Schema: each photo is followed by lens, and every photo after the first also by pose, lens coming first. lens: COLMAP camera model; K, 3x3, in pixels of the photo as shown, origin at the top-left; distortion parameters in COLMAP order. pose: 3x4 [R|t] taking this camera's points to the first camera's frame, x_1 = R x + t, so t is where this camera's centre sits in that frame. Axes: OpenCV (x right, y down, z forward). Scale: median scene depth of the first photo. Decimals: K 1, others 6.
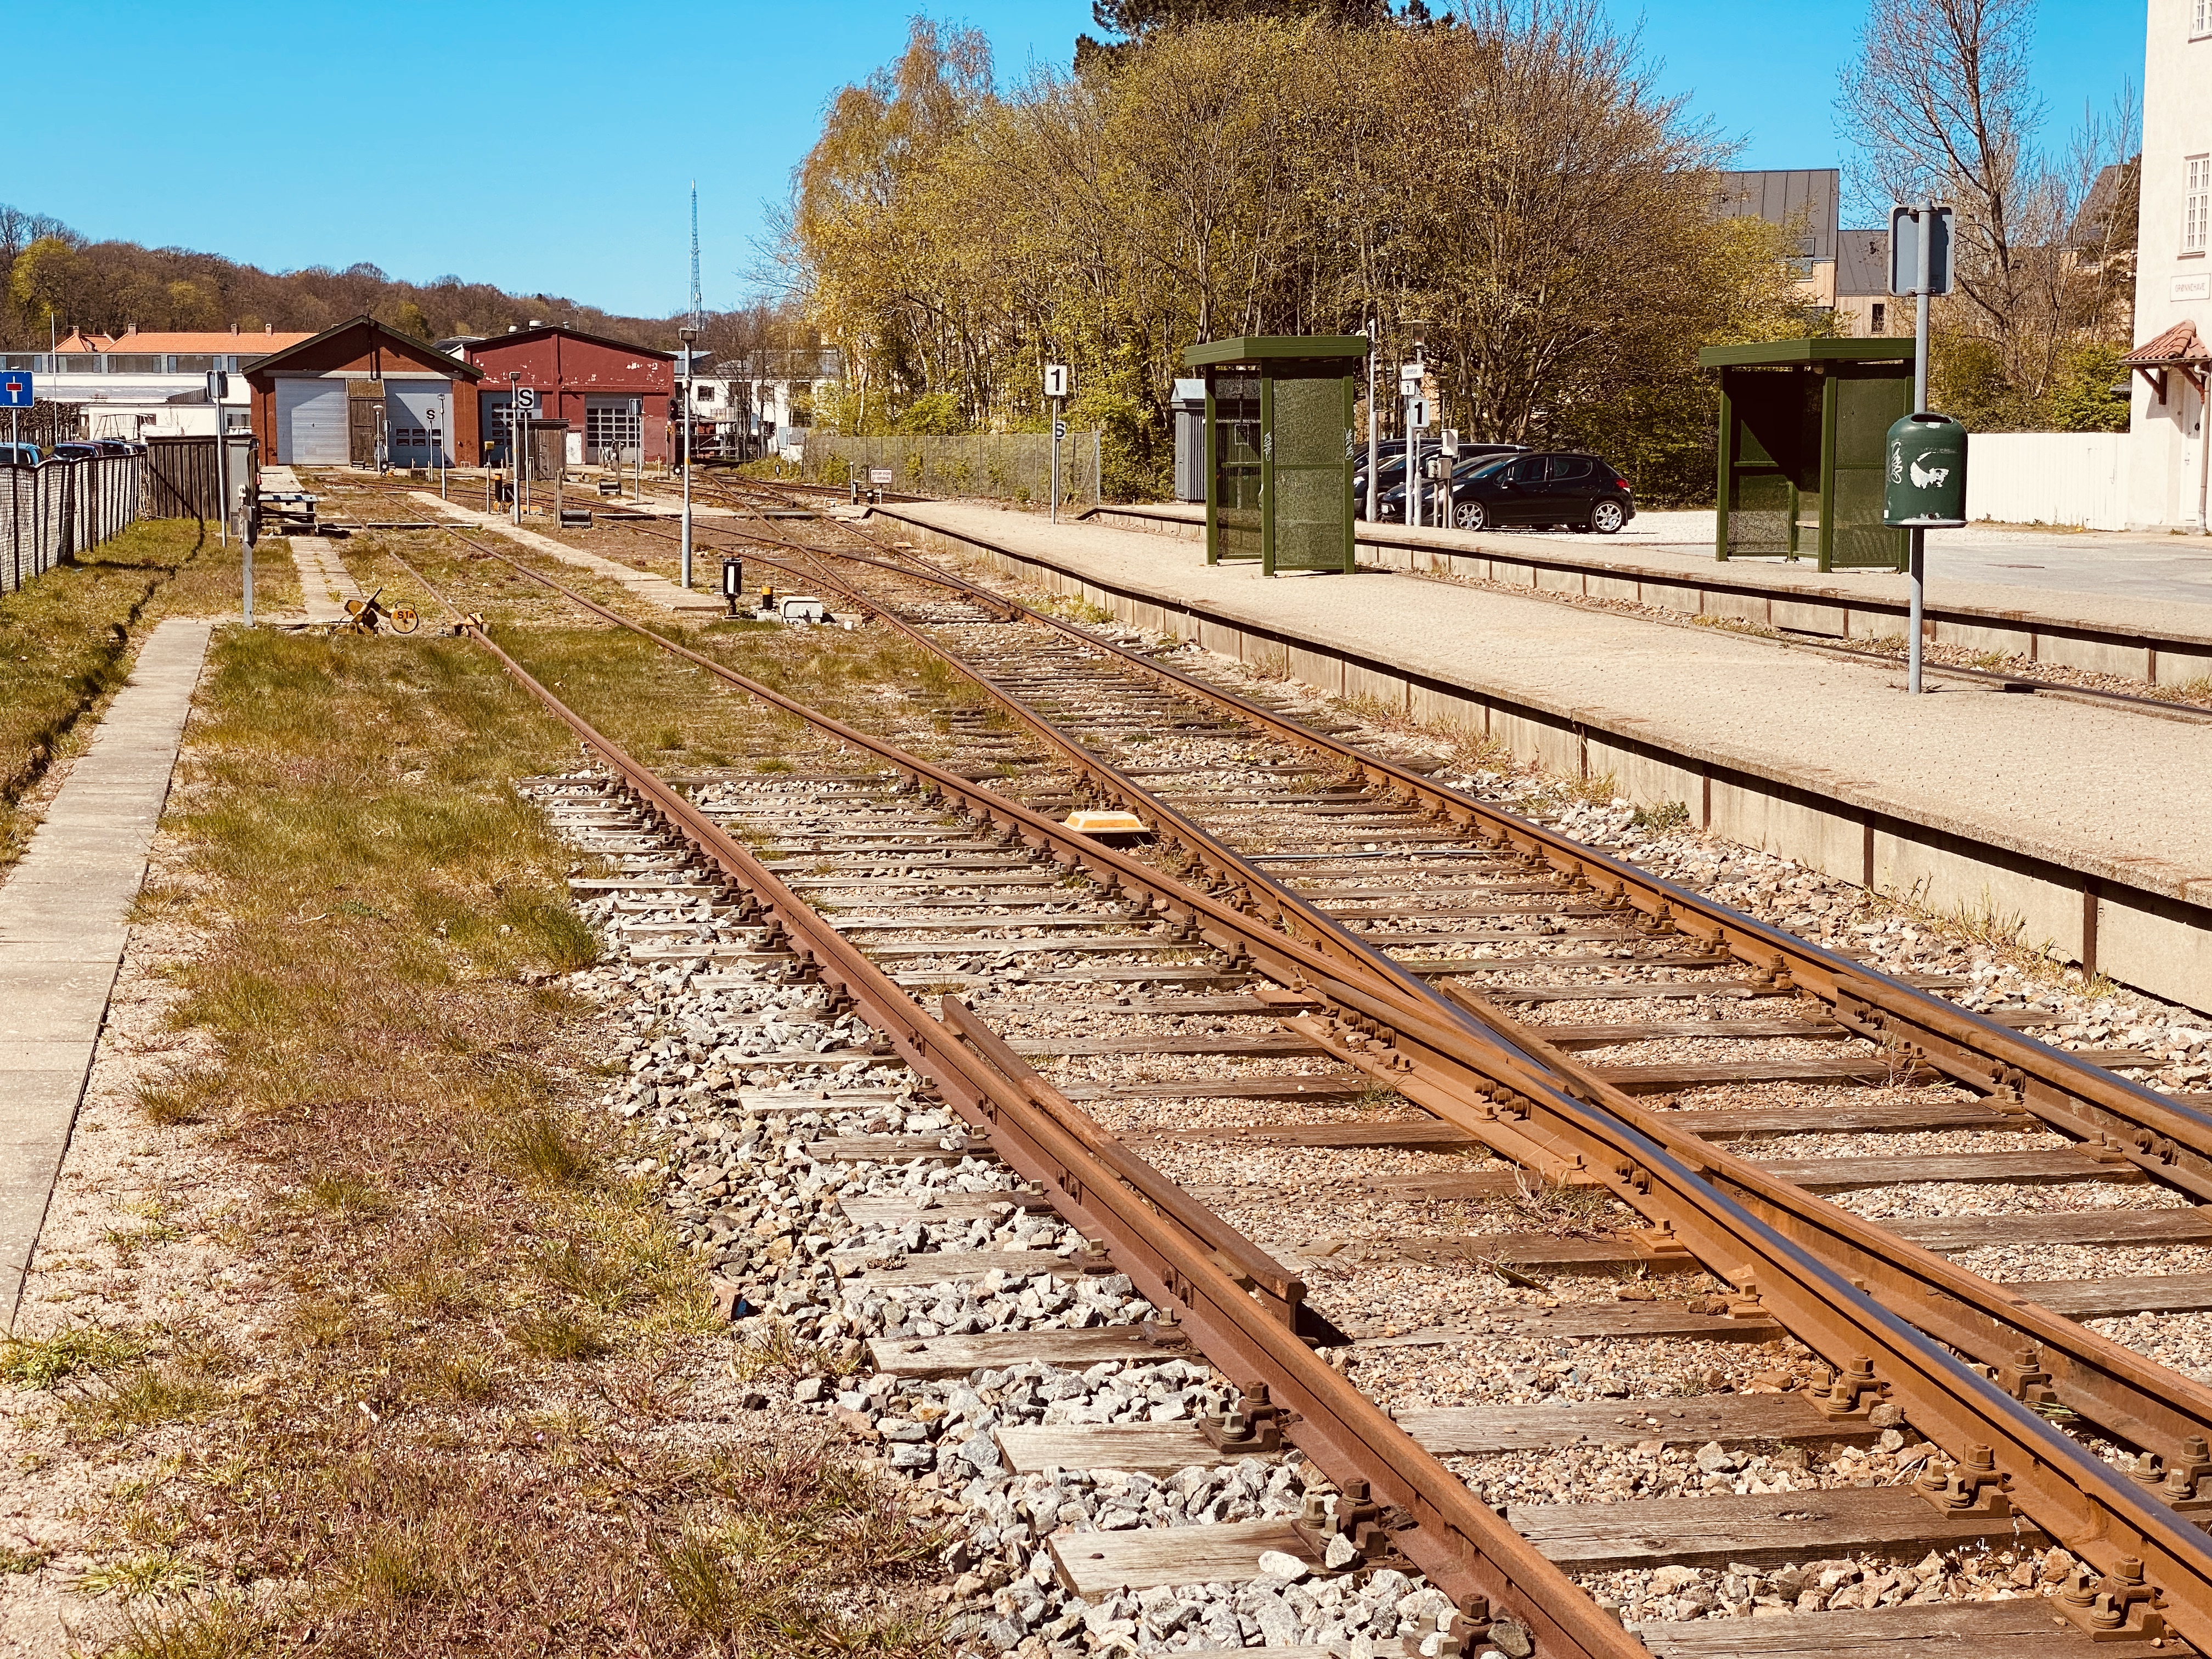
lens RADIAL K [[3348.9, 0, 1106.0], [0, 3348.9, 829.5], [0, 0, 1]] dist [0.050911, 0.095997]
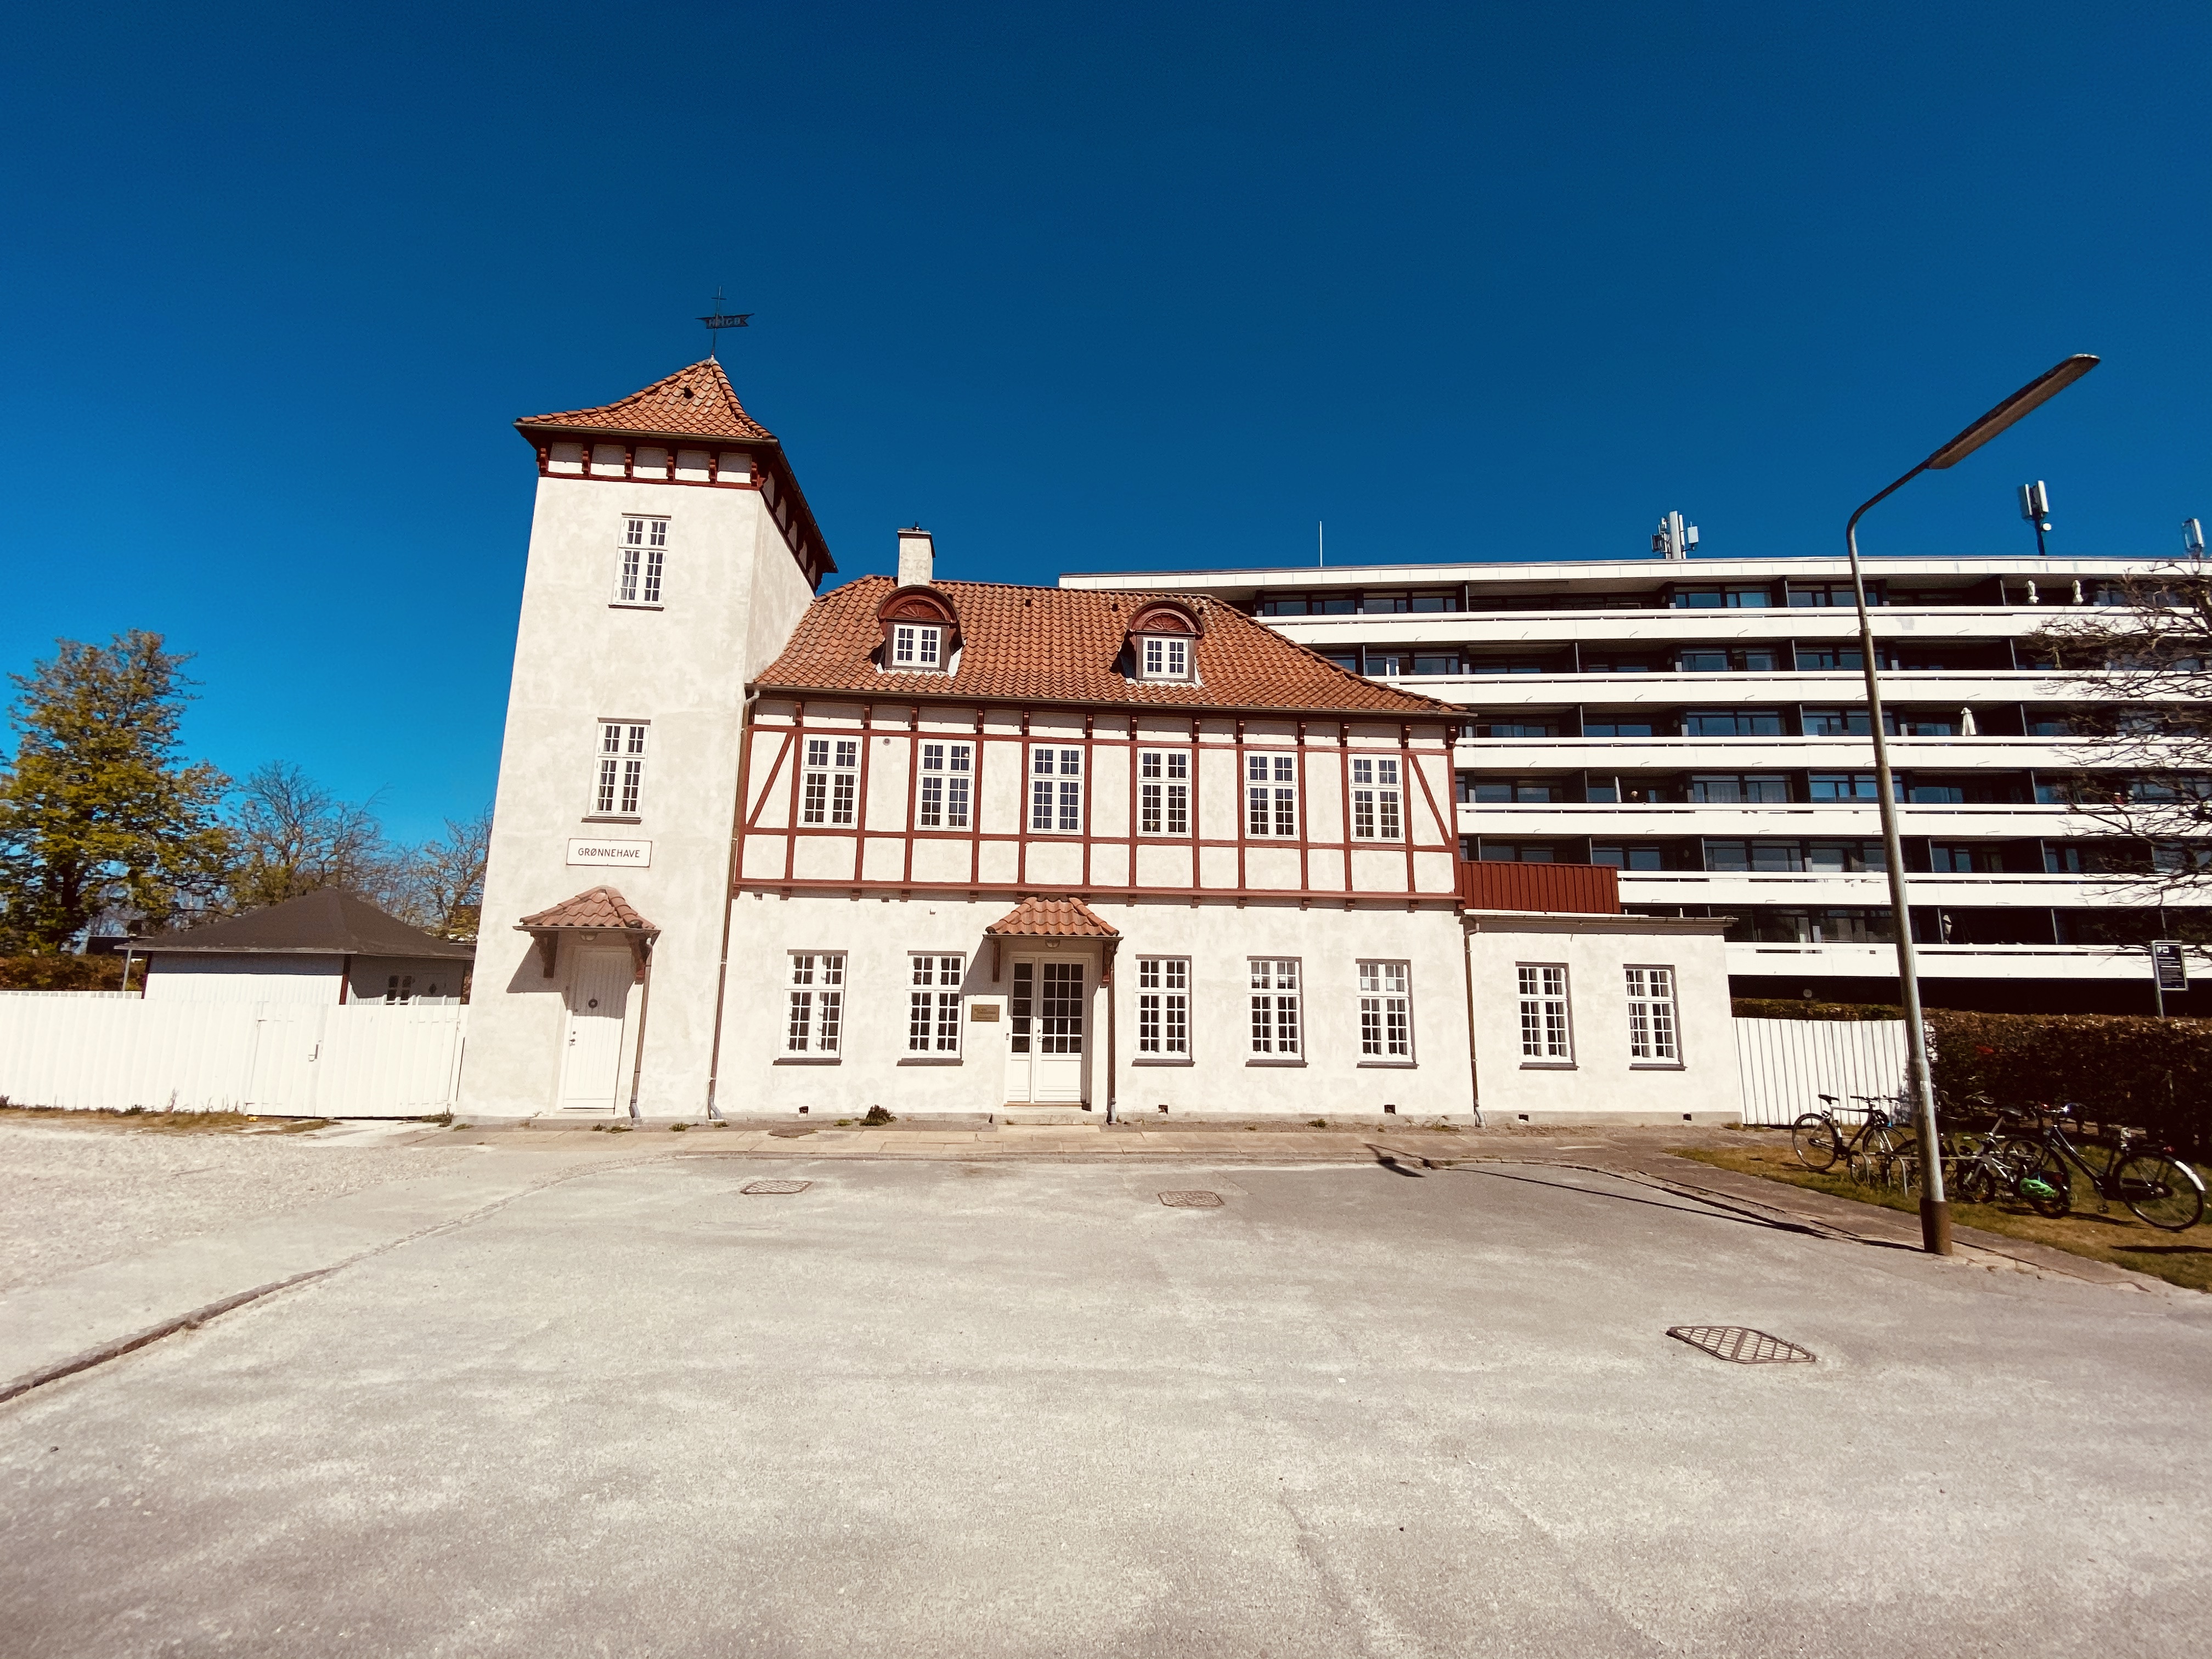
lens RADIAL K [[880.7, 0, 1112.1], [0, 880.7, 837.2], [0, 0, 1]] dist [0.059187, -0.046055]
pose [[0.127238, 0.167336, 0.977655, 0.048258], [0.098763, 0.978630, -0.180356, -0.053226], [-0.986943, 0.119504, 0.107992, 0.417205]]
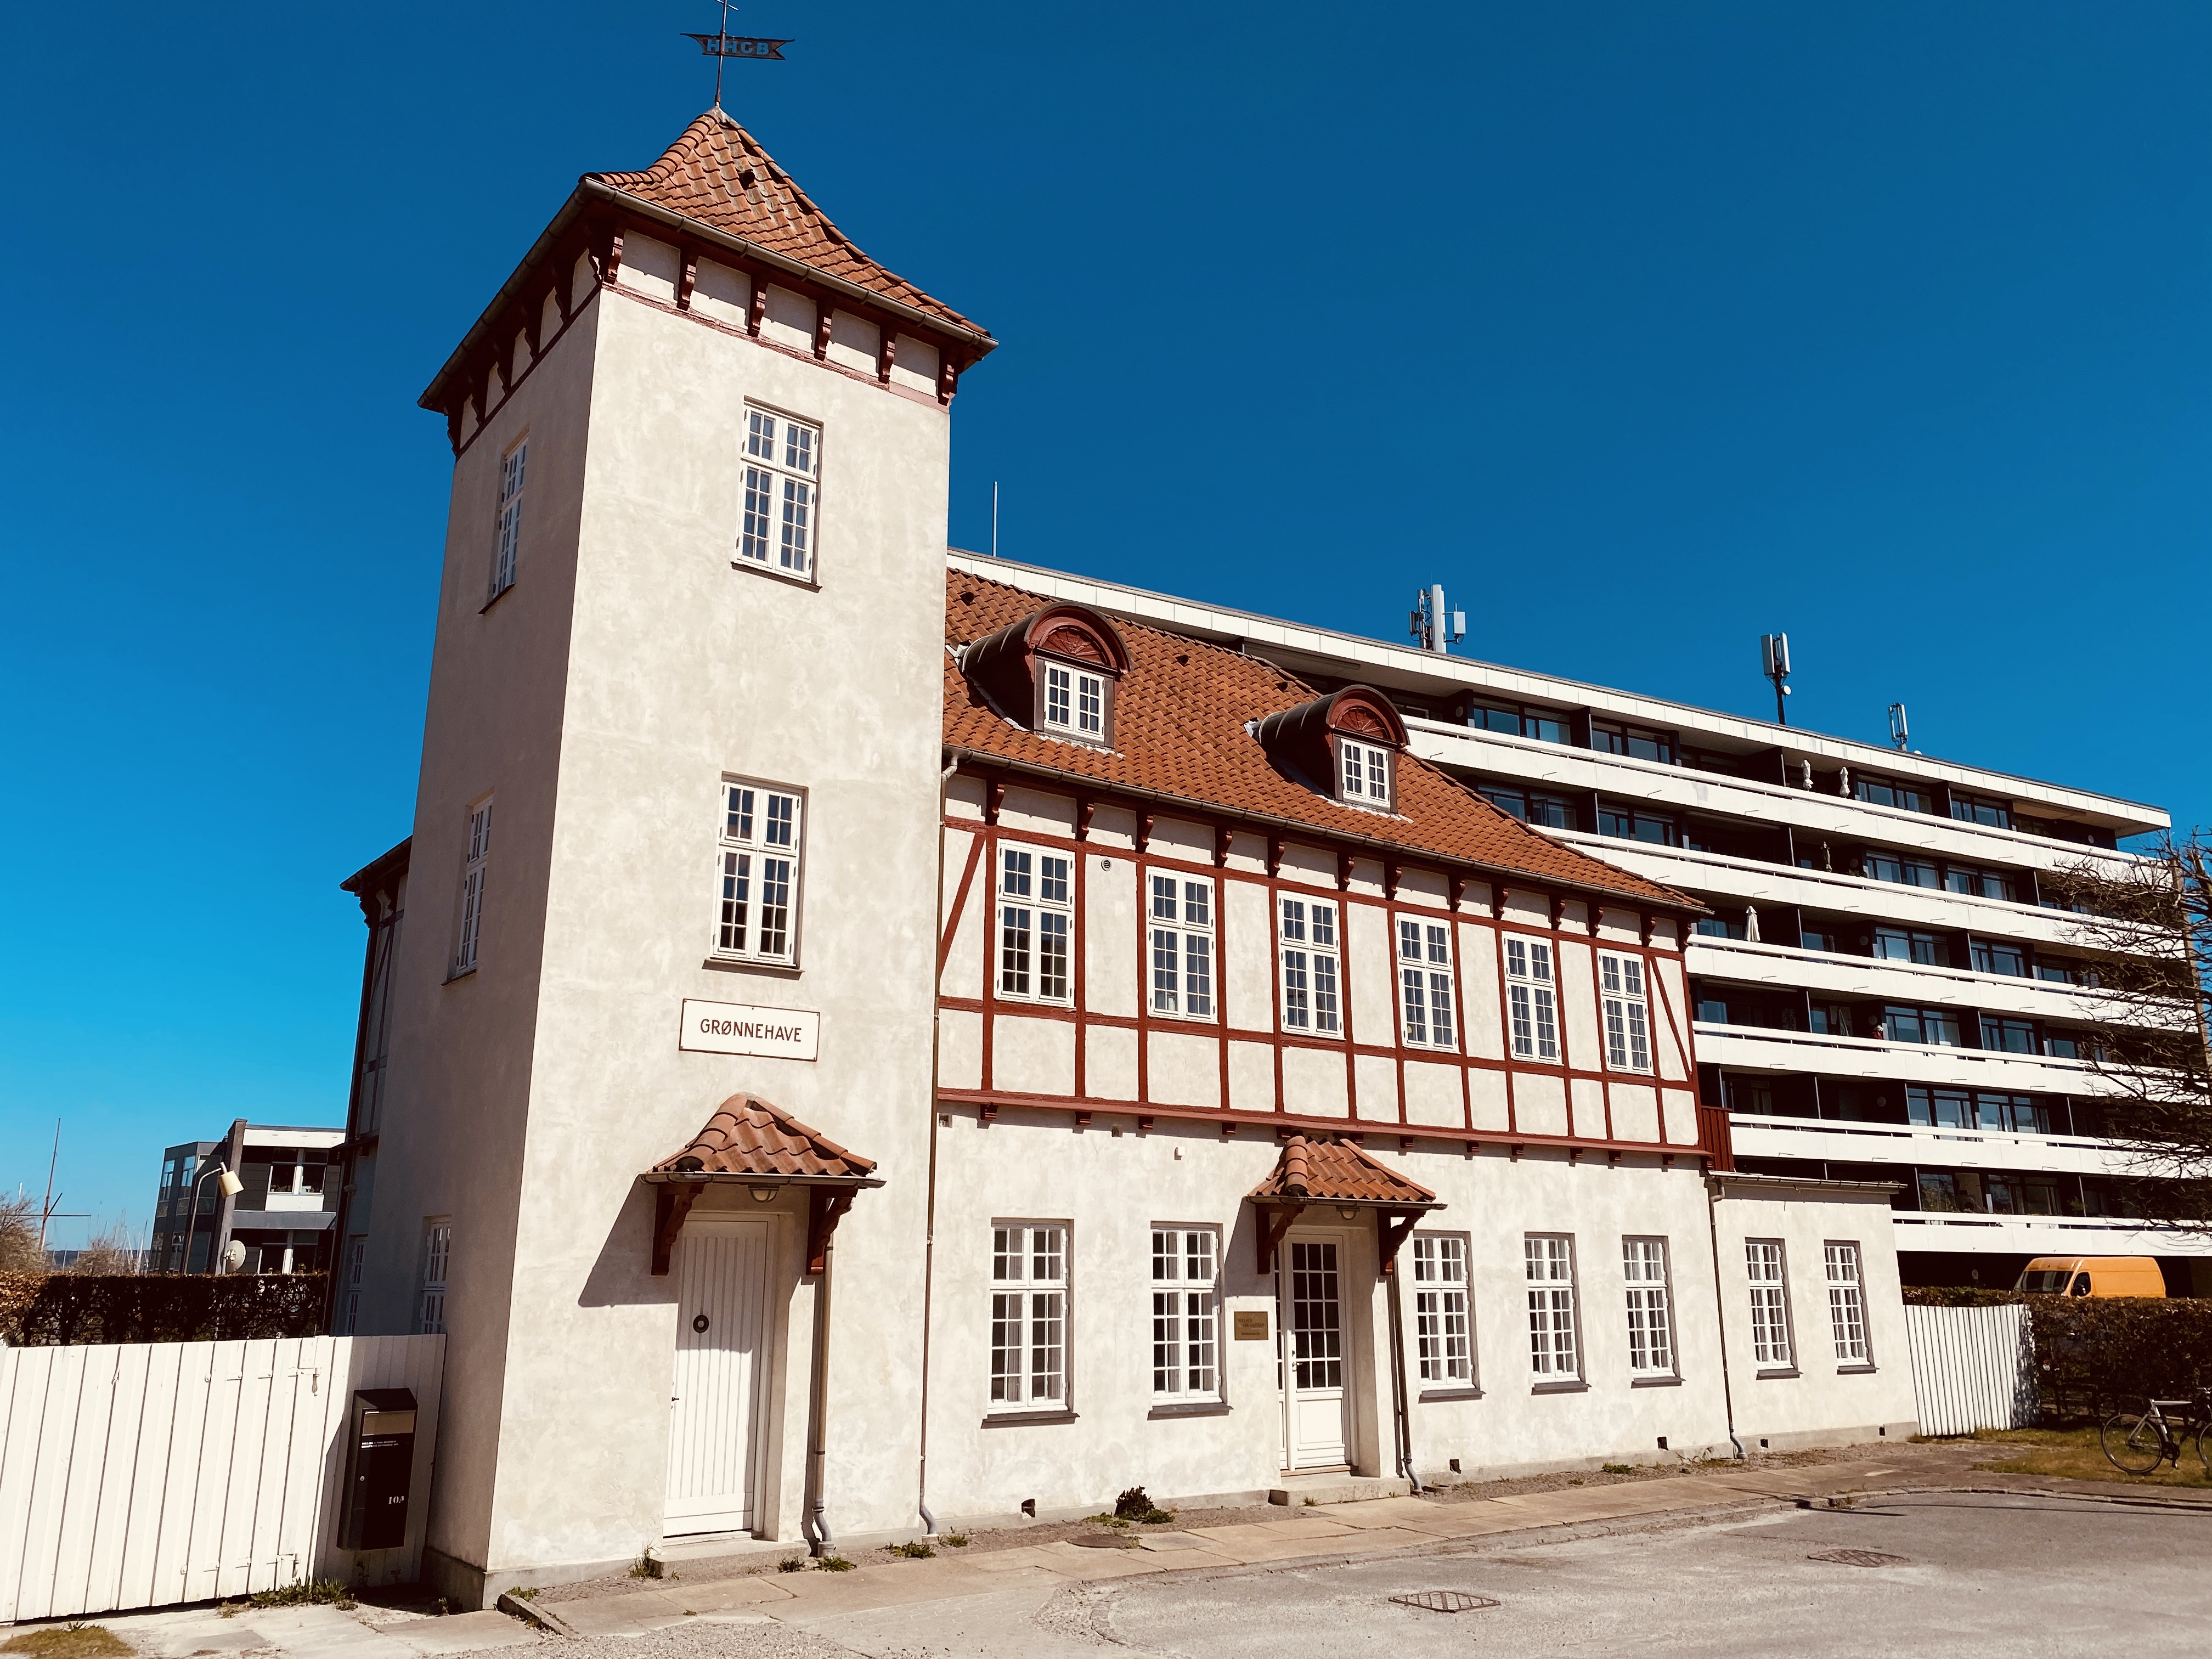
lens RADIAL K [[1675.5, 0, 1106.3], [0, 1675.5, 816.6], [0, 0, 1]] dist [0.128073, -0.259705]
pose [[-0.428295, 0.234667, 0.872636, 0.037497], [0.101350, 0.972073, -0.211664, -0.066640], [-0.897937, -0.002212, -0.440118, 0.530383]]
